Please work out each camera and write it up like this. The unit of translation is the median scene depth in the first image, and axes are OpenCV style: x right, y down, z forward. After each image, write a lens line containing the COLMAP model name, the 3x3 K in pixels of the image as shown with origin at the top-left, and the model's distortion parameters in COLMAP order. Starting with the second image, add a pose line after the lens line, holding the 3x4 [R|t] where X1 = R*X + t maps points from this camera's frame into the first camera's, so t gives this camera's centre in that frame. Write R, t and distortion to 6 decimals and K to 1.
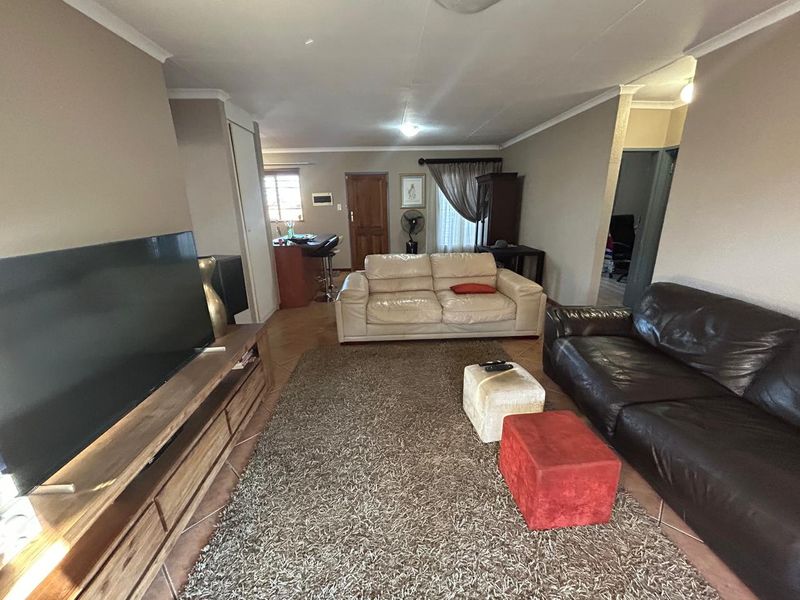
lens RADIAL K [[320.6, 0, 398.1], [0, 320.6, 300.3], [0, 0, 1]] dist [0.002114, 0.000393]
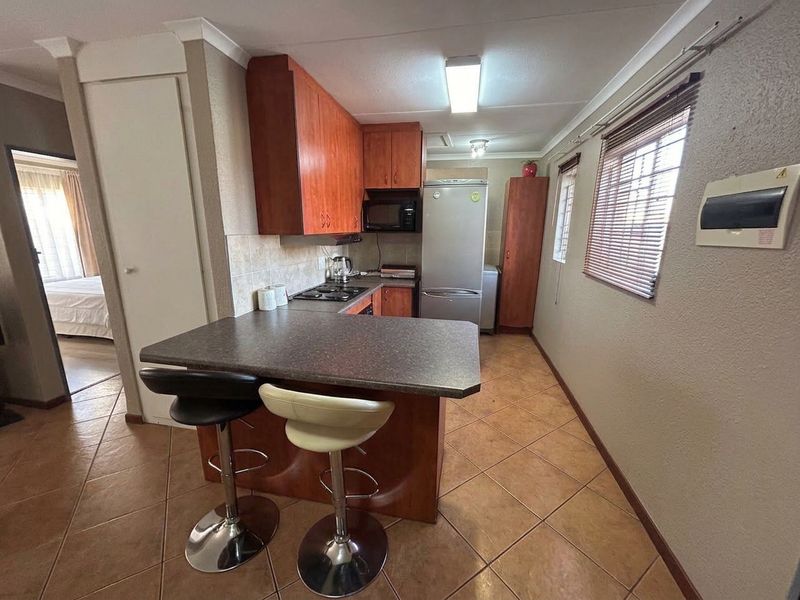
lens RADIAL K [[320.6, 0, 398.1], [0, 320.6, 300.3], [0, 0, 1]] dist [0.002114, 0.000393]
pose [[-0.242055, 0.234248, -0.941561, -0.021750], [-0.285616, 0.910219, 0.299876, -0.284692], [0.927272, 0.341511, -0.153418, 0.917502]]
